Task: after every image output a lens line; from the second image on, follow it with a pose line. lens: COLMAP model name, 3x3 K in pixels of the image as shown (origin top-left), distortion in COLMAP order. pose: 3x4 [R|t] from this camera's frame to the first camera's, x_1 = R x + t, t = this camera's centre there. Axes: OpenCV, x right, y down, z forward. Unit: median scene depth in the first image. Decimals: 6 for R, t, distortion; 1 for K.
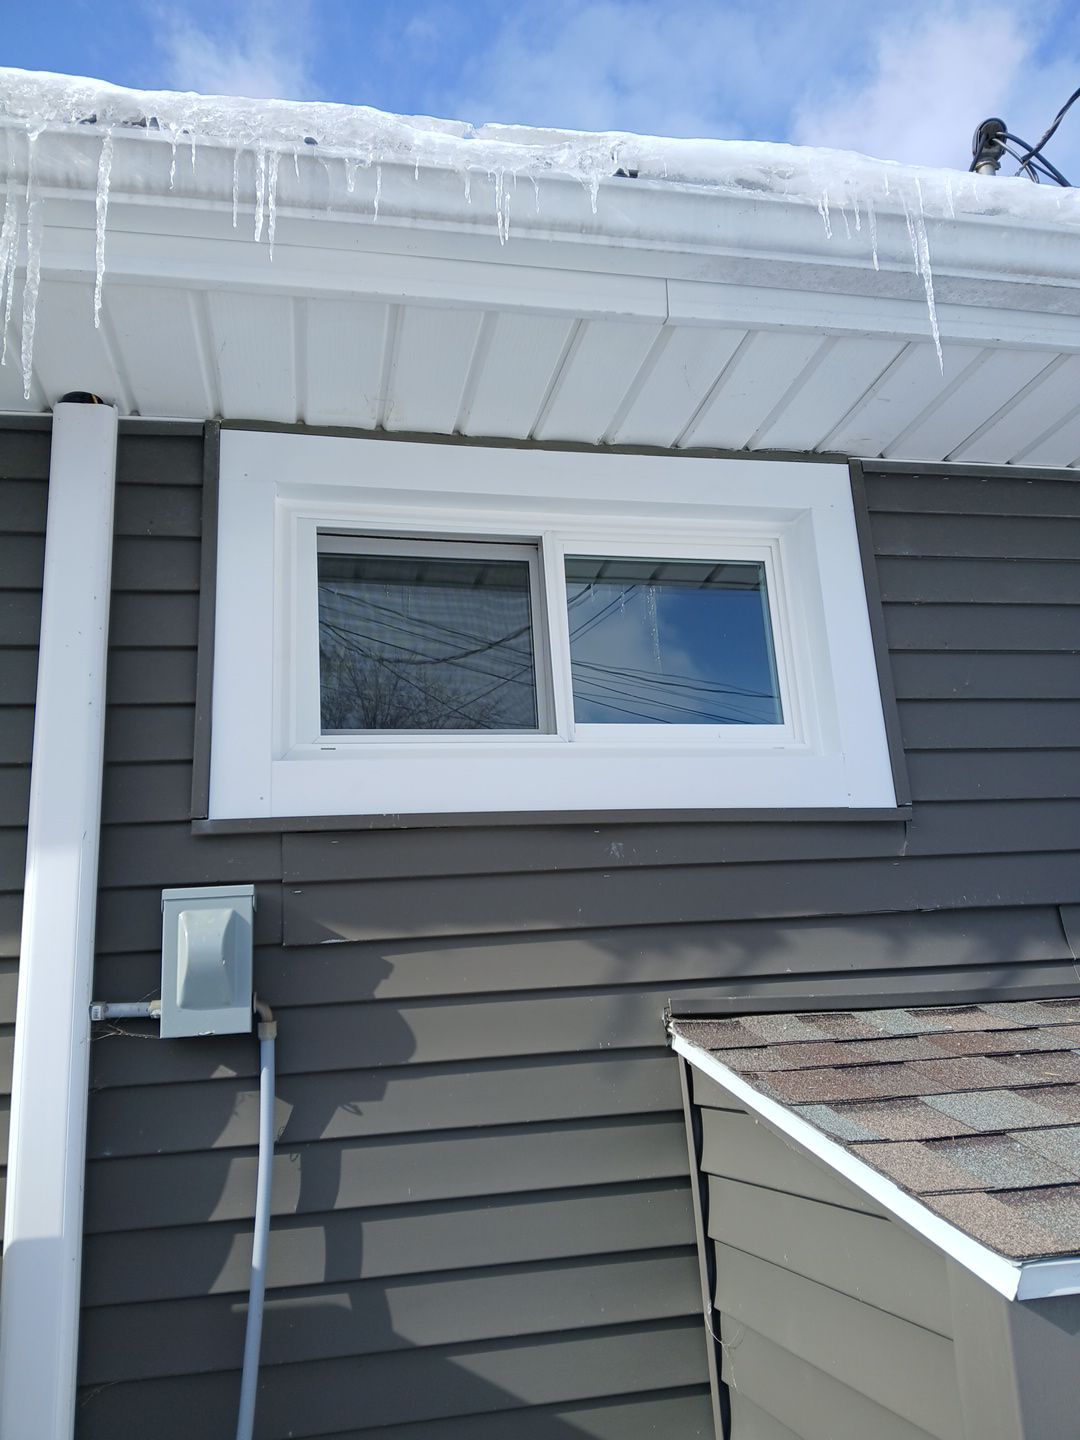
lens RADIAL K [[1134.9, 0, 540.0], [0, 1134.9, 720.0], [0, 0, 1]] dist [0.005627, 0.001883]
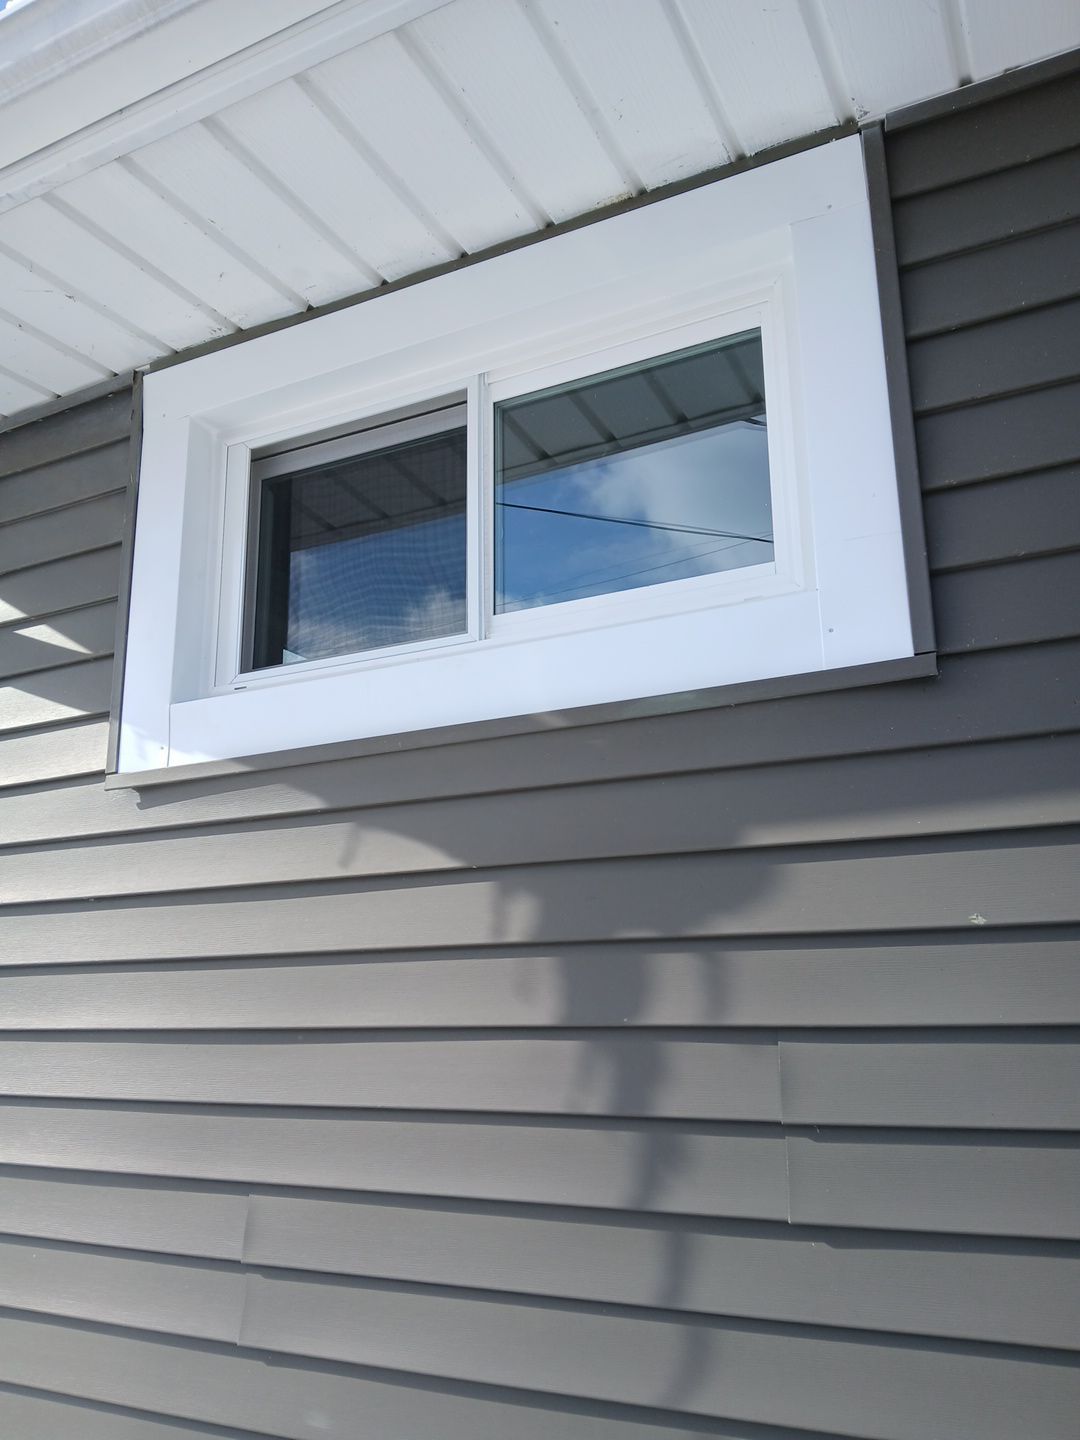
lens RADIAL K [[1134.9, 0, 540.0], [0, 1134.9, 720.0], [0, 0, 1]] dist [0.005627, 0.001883]
pose [[0.777897, -0.097357, -0.620804, 0.530759], [0.136765, 0.990474, 0.016043, 0.066896], [0.613328, -0.097384, 0.783802, 0.382152]]
